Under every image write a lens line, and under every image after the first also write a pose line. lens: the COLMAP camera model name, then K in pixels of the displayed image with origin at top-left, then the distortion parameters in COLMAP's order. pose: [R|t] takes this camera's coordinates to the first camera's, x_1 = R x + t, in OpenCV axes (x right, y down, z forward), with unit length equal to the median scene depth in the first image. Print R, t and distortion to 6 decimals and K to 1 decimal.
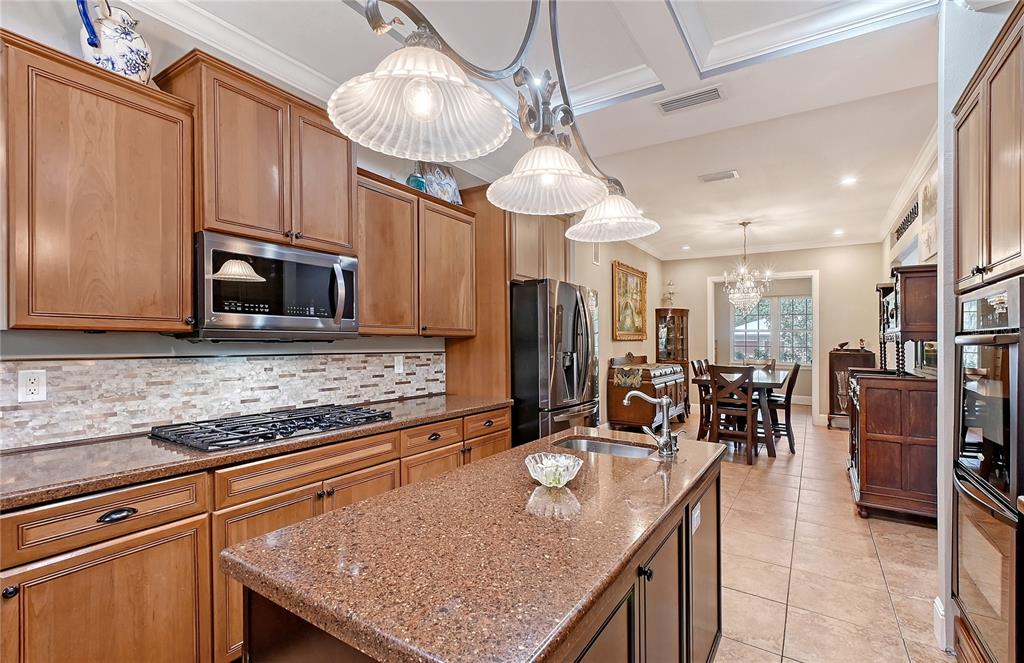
lens RADIAL K [[460.5, 0, 507.5], [0, 460.5, 327.5], [0, 0, 1]] dist [-0.000876, -0.000186]
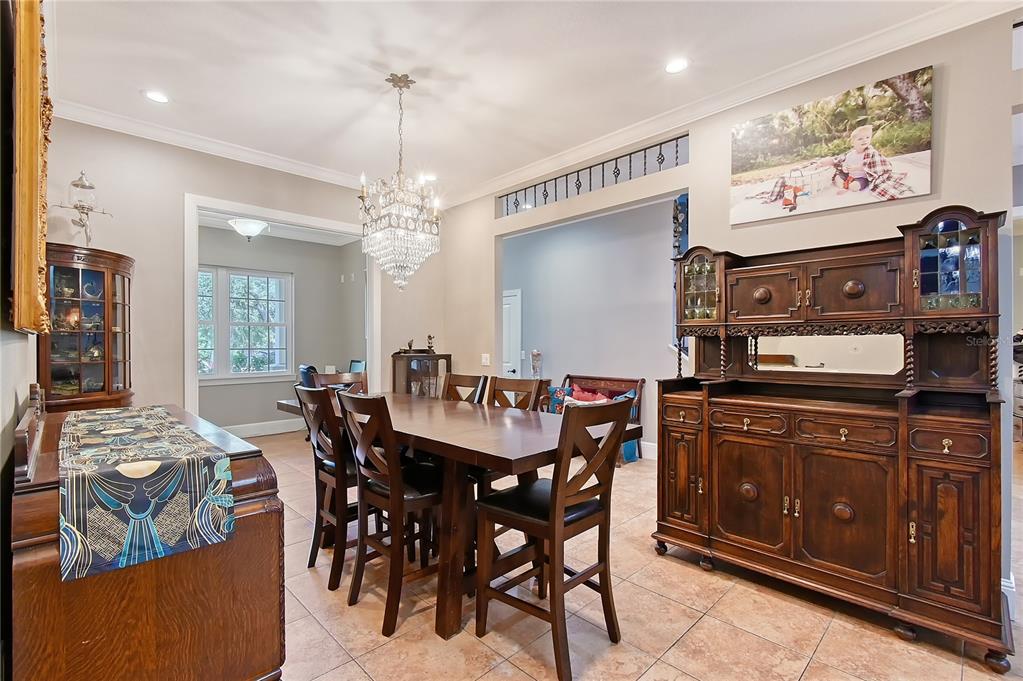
lens RADIAL K [[466.4, 0, 514.2], [0, 466.4, 338.9], [0, 0, 1]] dist [-0.002767, -0.000032]
pose [[0.212467, -0.004019, 0.977160, 0.079184], [-0.020360, 0.999756, 0.008539, 0.021918], [-0.976956, -0.021709, 0.212334, 0.697666]]
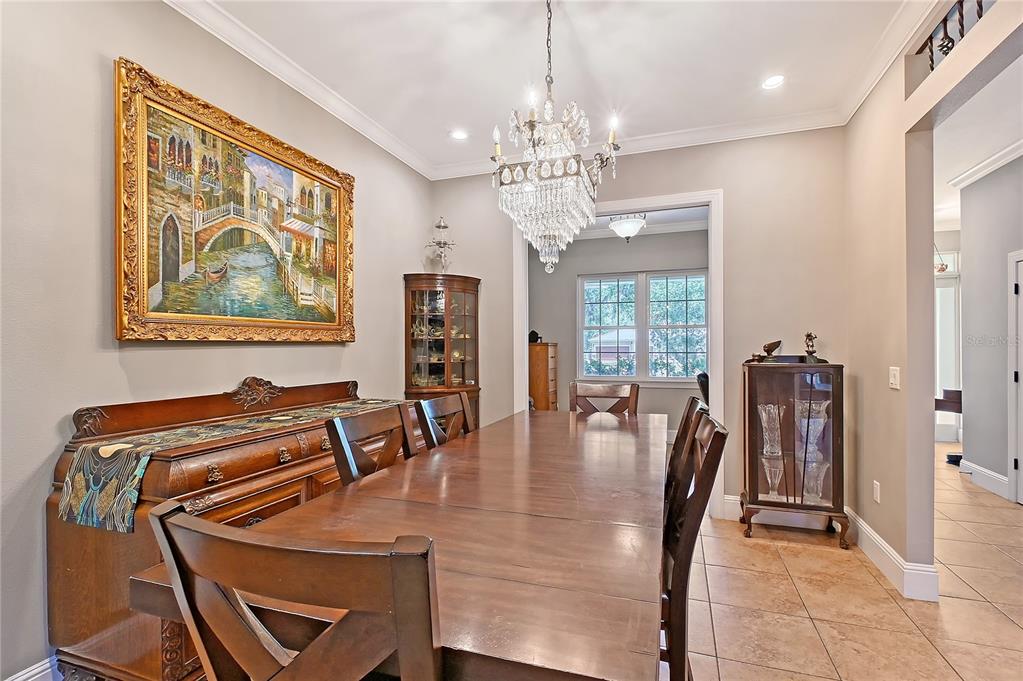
lens RADIAL K [[466.4, 0, 515.6], [0, 466.4, 348.3], [0, 0, 1]] dist [-0.002767, -0.000032]
pose [[0.968409, -0.017097, 0.248782, 0.363523], [0.009894, 0.999496, 0.030173, 0.022465], [-0.249172, -0.026759, 0.968089, 0.610140]]
